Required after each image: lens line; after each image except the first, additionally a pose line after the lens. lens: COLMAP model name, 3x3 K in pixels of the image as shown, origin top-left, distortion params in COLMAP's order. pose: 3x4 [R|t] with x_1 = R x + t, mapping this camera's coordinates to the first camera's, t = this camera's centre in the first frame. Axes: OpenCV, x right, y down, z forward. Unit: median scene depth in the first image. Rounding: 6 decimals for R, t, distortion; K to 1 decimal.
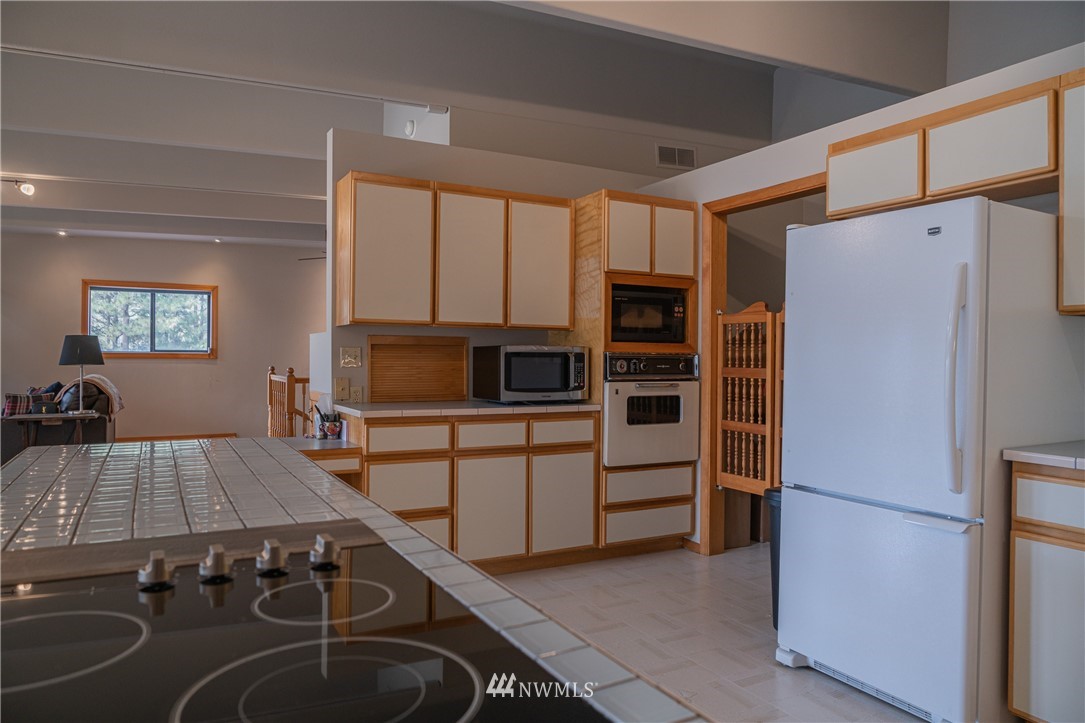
lens RADIAL K [[728.3, 0, 539.7], [0, 728.3, 357.6], [0, 0, 1]] dist [-0.027683, 0.012633]
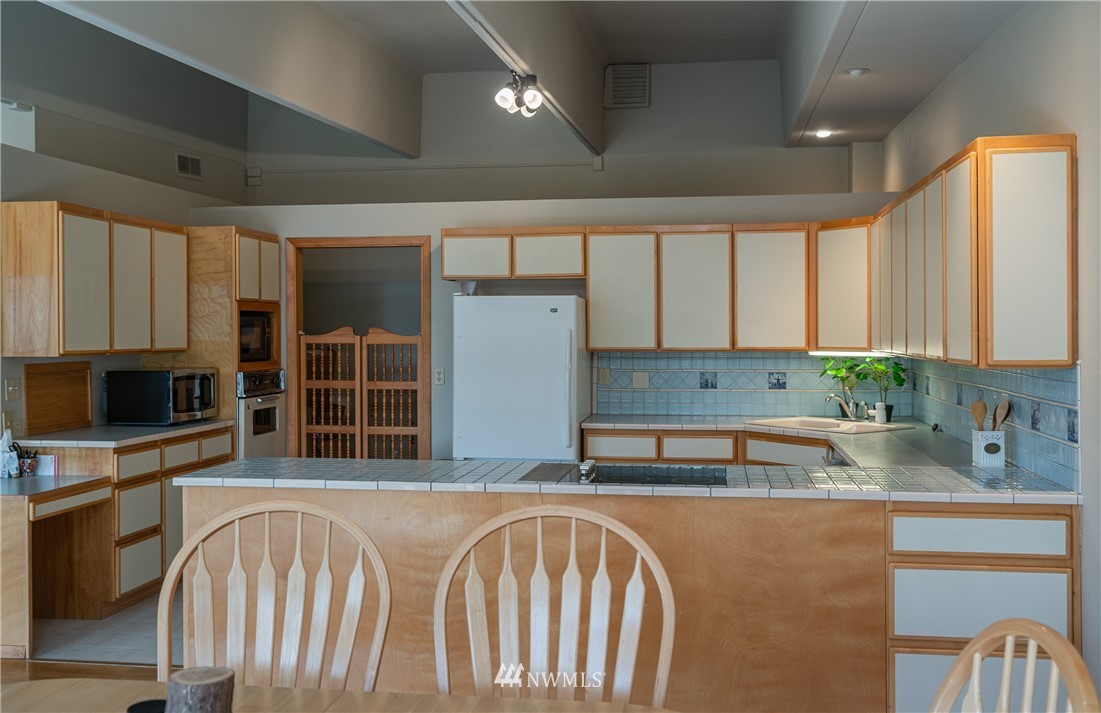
lens RADIAL K [[1076.3, 0, 552.9], [0, 1076.3, 351.6], [0, 0, 1]] dist [-0.009578, 0.000000]
pose [[0.604010, -0.026443, 0.796538, -0.916321], [0.009587, 0.999618, 0.025915, -0.076175], [-0.796919, -0.008016, 0.604033, -0.374151]]
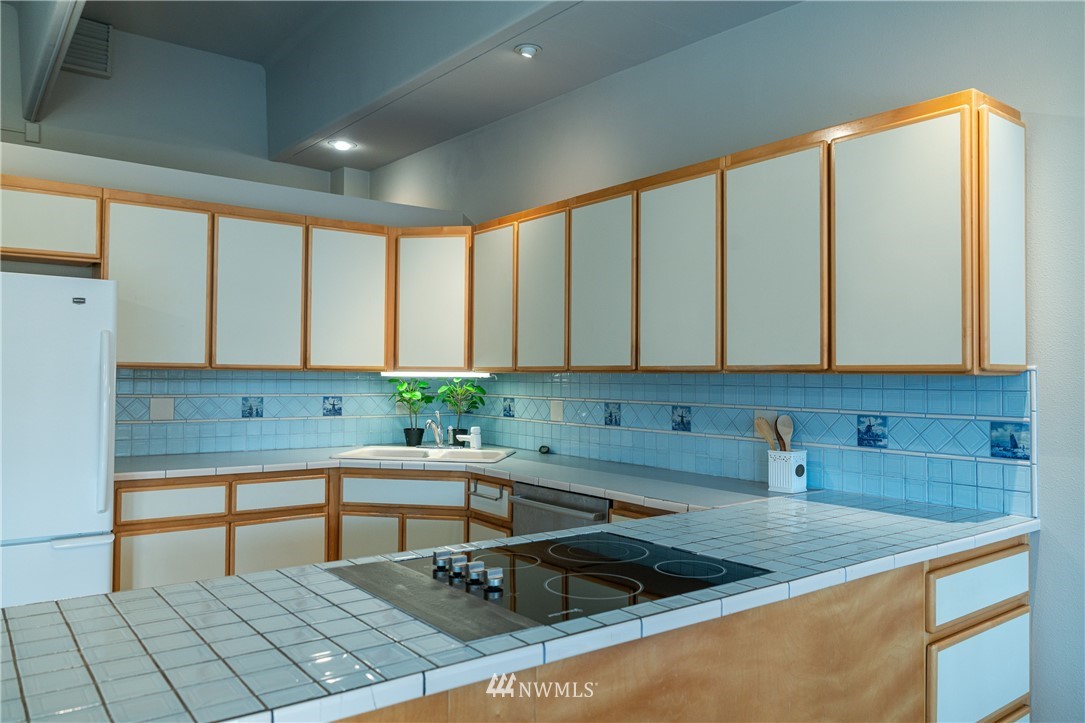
lens RADIAL K [[780.7, 0, 536.3], [0, 780.7, 358.0], [0, 0, 1]] dist [-0.008987, 0.001000]
pose [[-0.155654, 0.013954, 0.987713, -0.466160], [-0.009910, 0.999828, -0.015686, -0.036183], [-0.987762, -0.012230, -0.155489, 0.242552]]
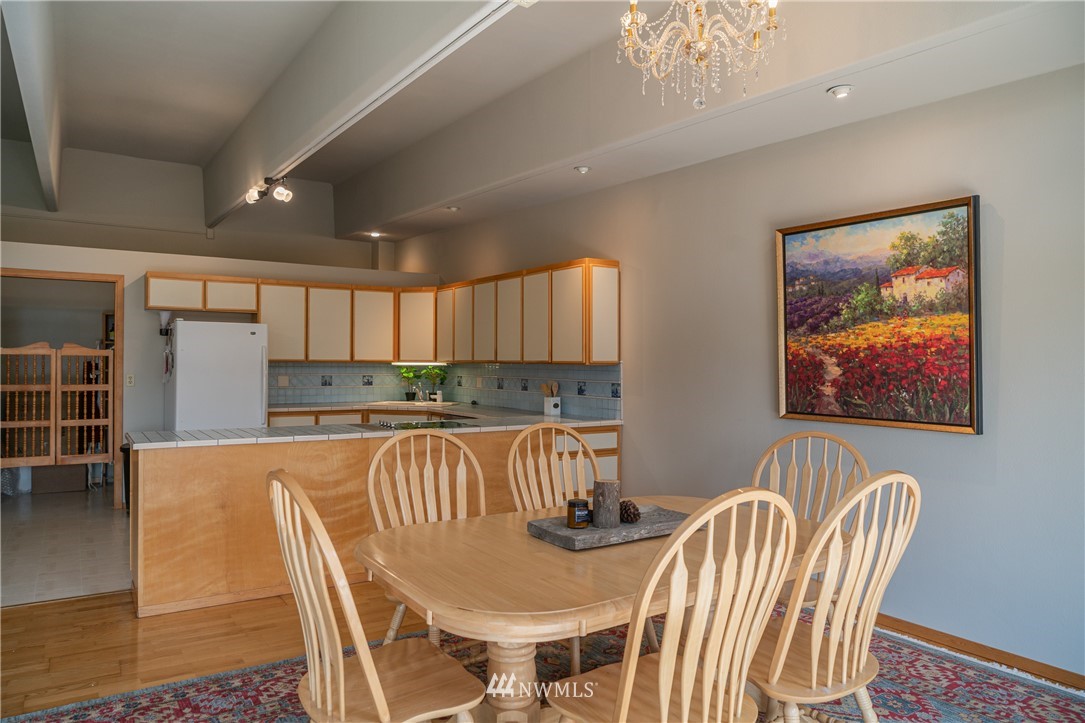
lens RADIAL K [[728.3, 0, 536.1], [0, 728.3, 361.2], [0, 0, 1]] dist [-0.027683, 0.012633]
pose [[-0.083756, -0.008164, 0.996453, -1.282531], [-0.006649, 0.999949, 0.007634, -0.051722], [-0.996464, -0.005986, -0.083806, 0.075384]]
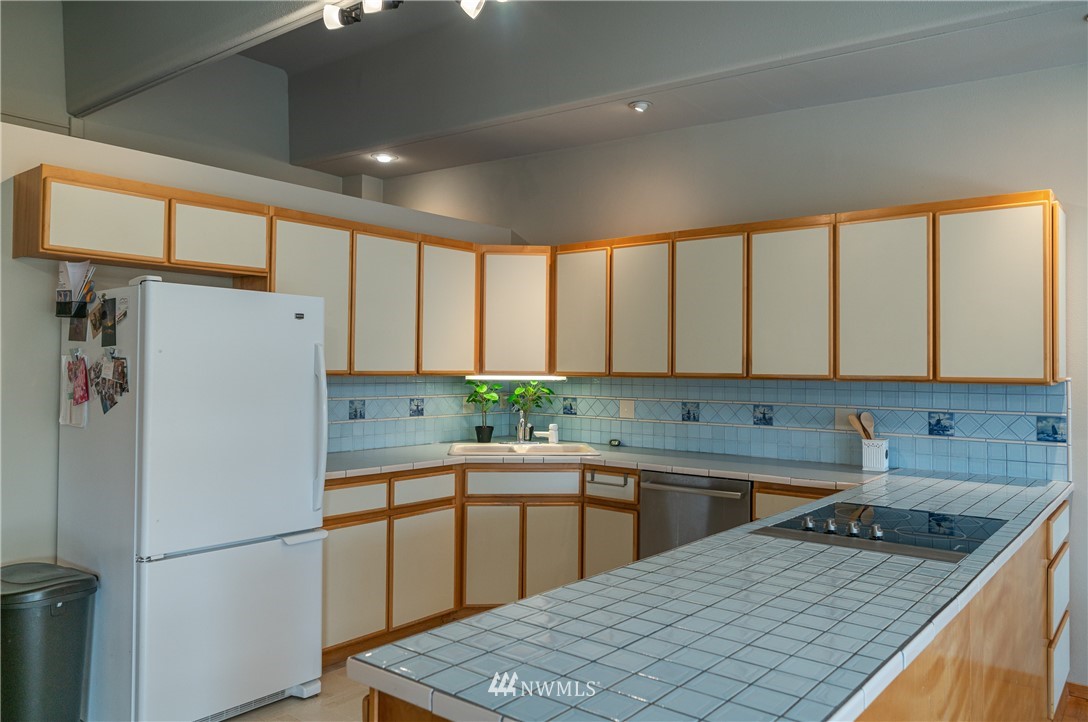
lens RADIAL K [[790.2, 0, 542.3], [0, 790.2, 346.4], [0, 0, 1]] dist [-0.010621, 0.008782]
pose [[-0.388355, 0.013258, 0.921415, -0.514502], [-0.011372, 0.999751, -0.019178, -0.053244], [-0.921440, -0.017926, -0.388107, 0.624947]]
